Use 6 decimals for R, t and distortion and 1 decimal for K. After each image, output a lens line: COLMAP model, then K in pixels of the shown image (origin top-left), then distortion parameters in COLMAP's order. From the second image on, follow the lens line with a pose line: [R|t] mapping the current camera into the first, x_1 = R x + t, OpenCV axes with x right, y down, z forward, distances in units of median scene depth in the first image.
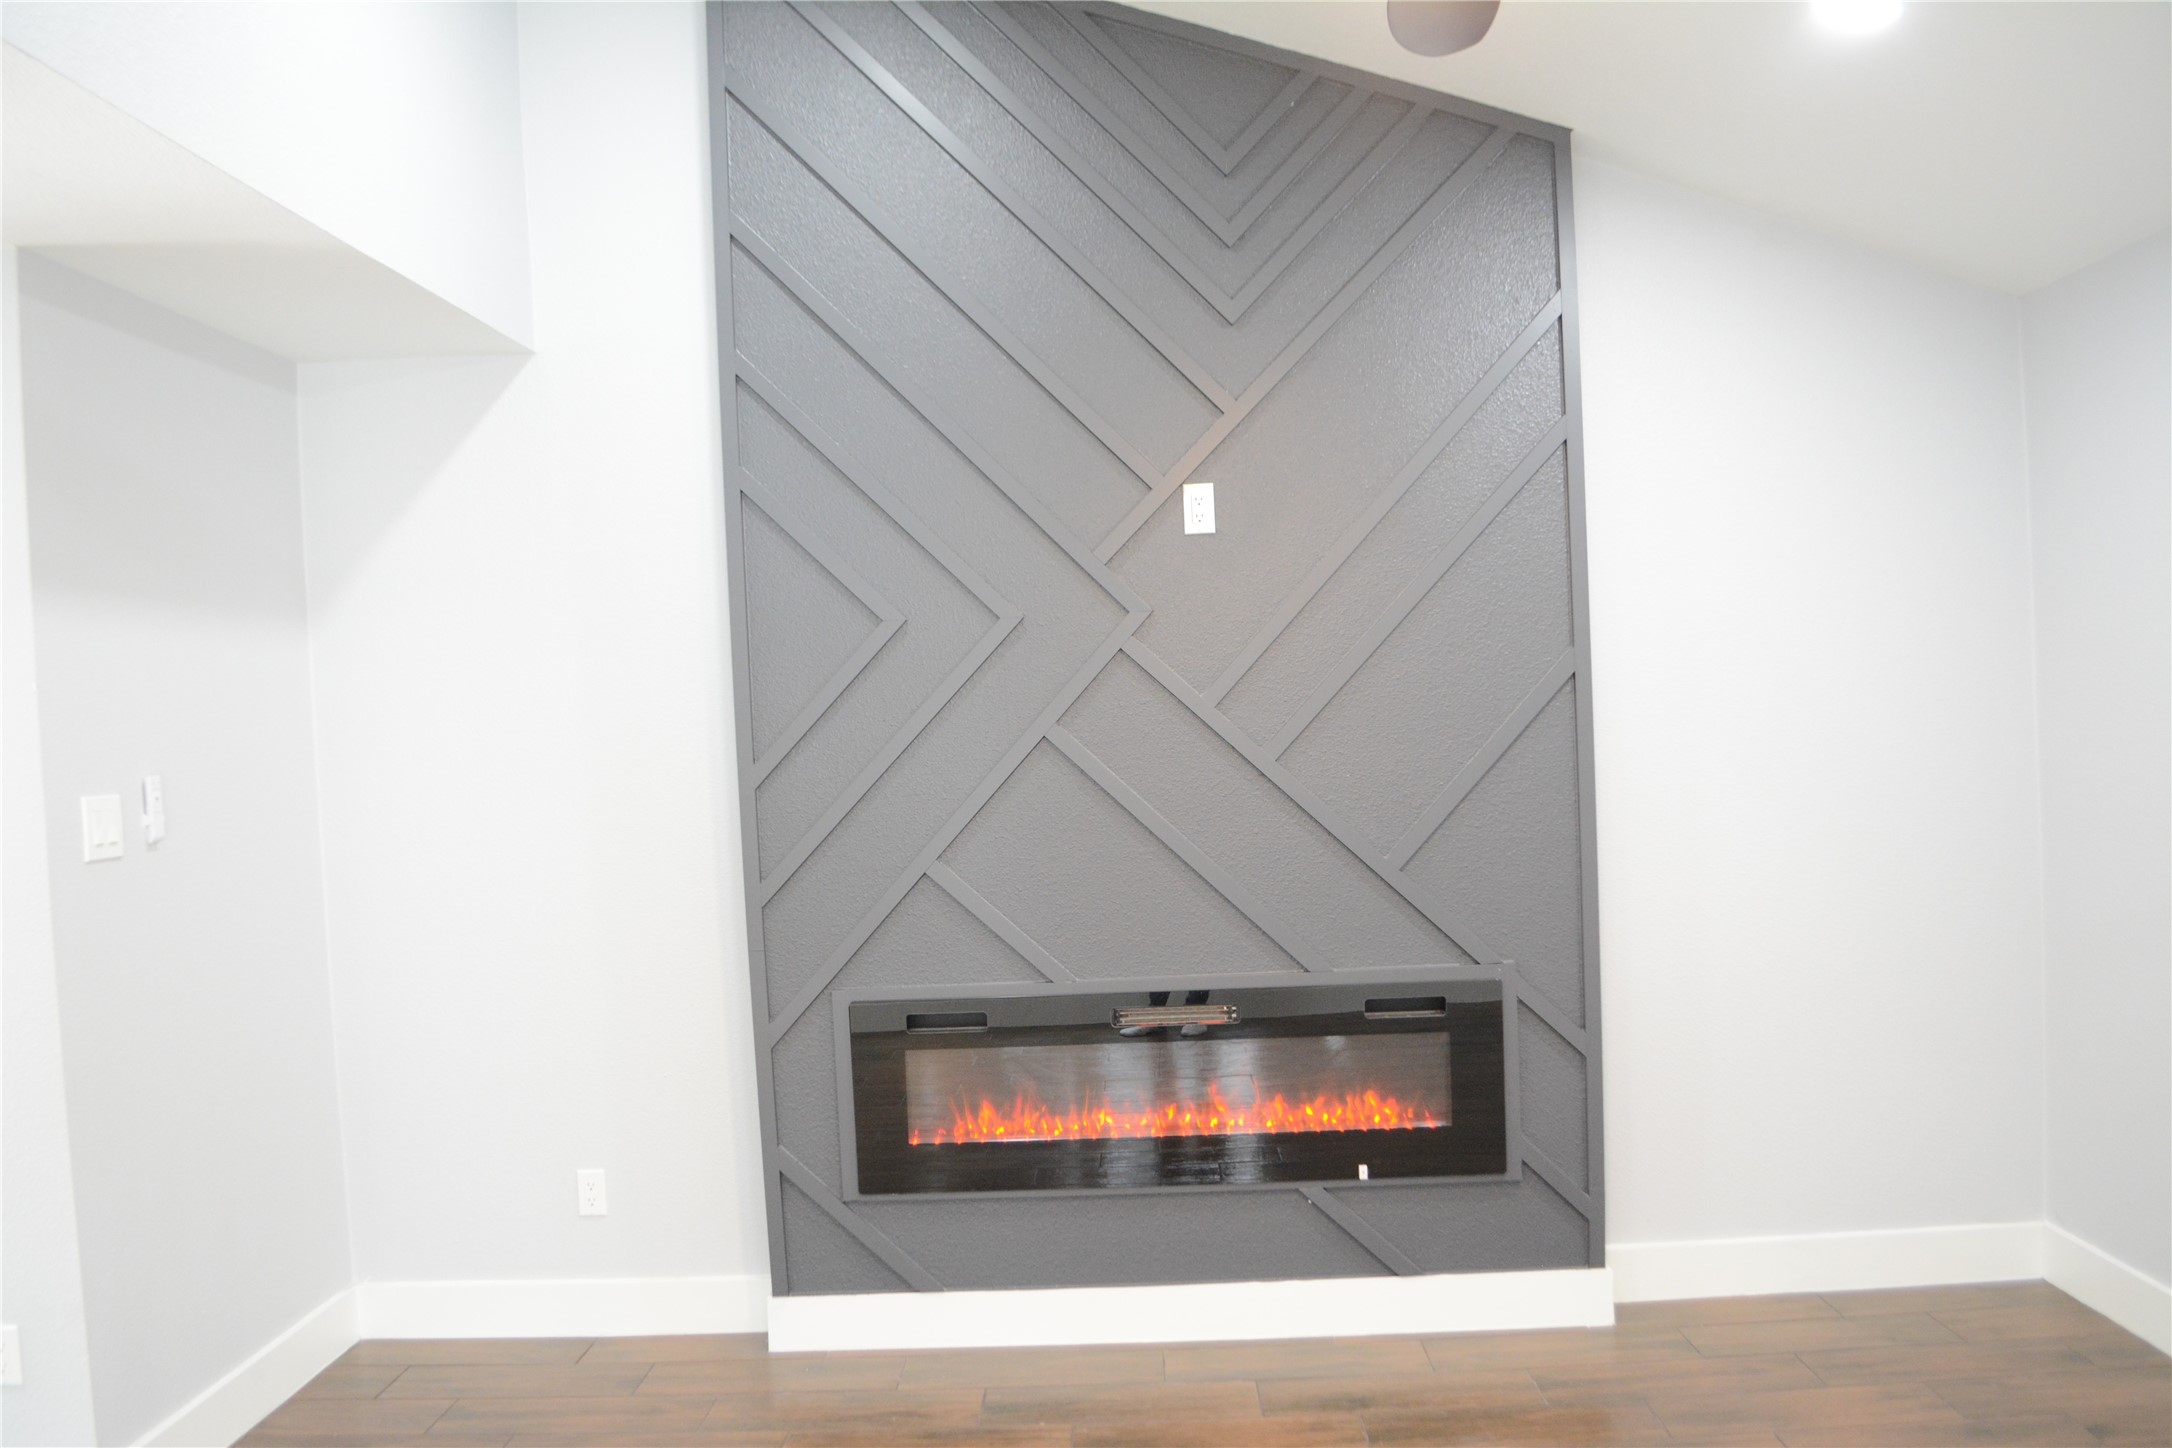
lens RADIAL K [[1716.1, 0, 1135.4], [0, 1716.1, 771.9], [0, 0, 1]] dist [-0.077493, 0.013741]
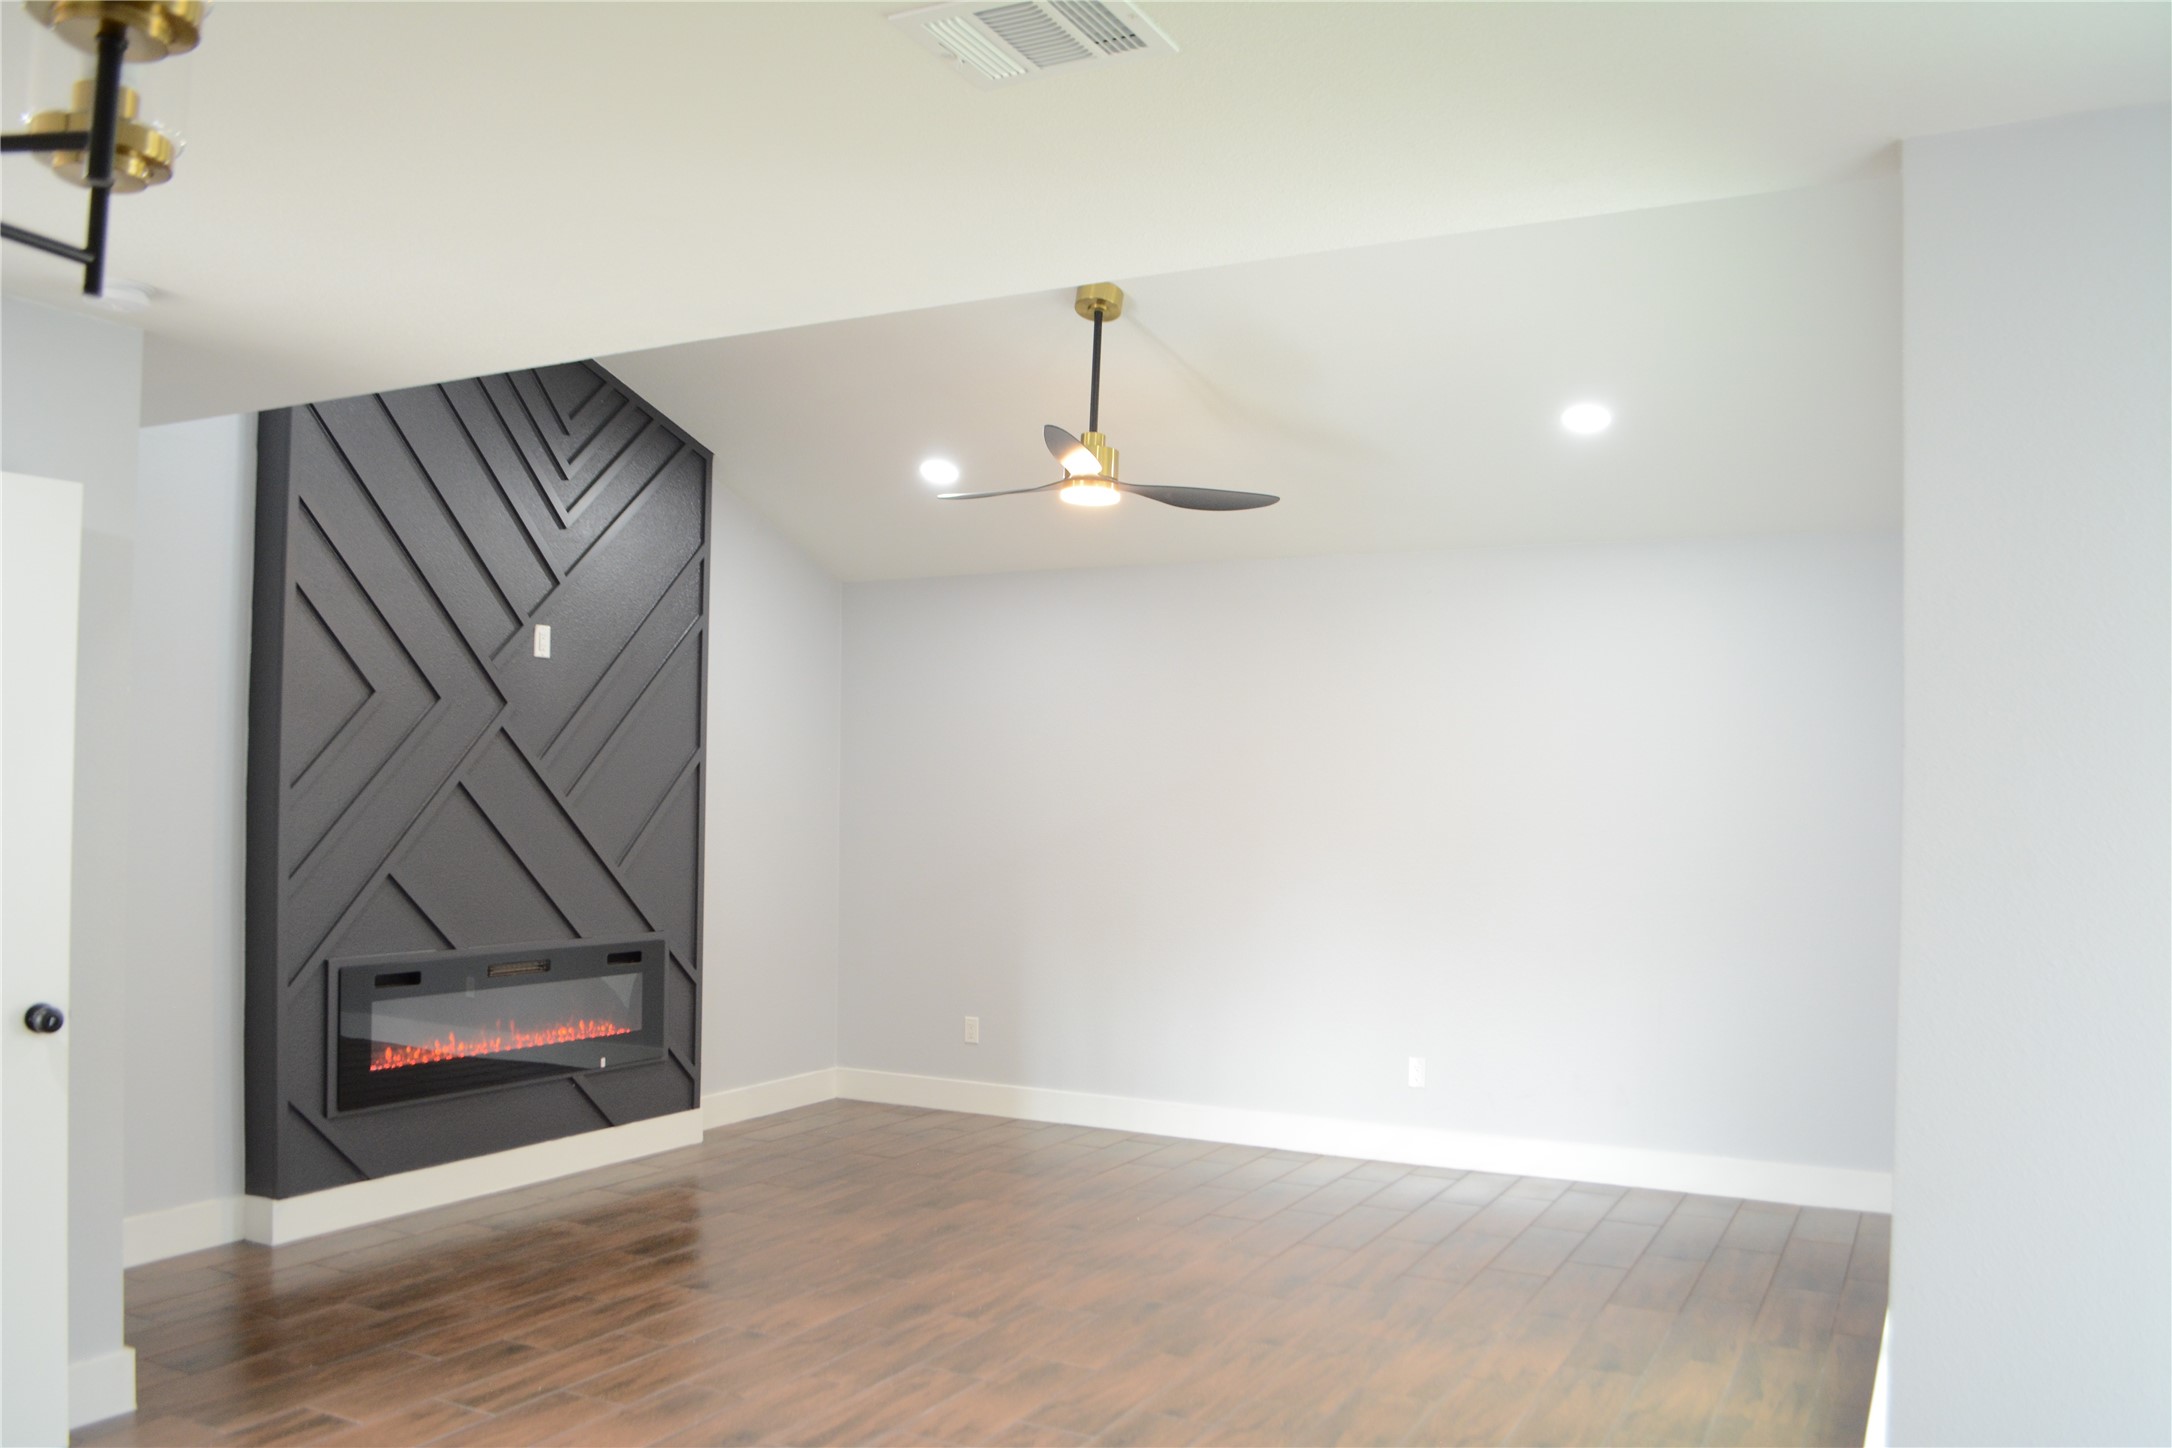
lens RADIAL K [[1716.1, 0, 1097.9], [0, 1716.1, 783.9], [0, 0, 1]] dist [-0.077493, 0.013741]
pose [[0.440588, 0.058040, 0.895831, -1.113530], [-0.006748, 0.998094, -0.061346, 0.066998], [-0.897684, 0.020983, 0.440139, -0.131938]]
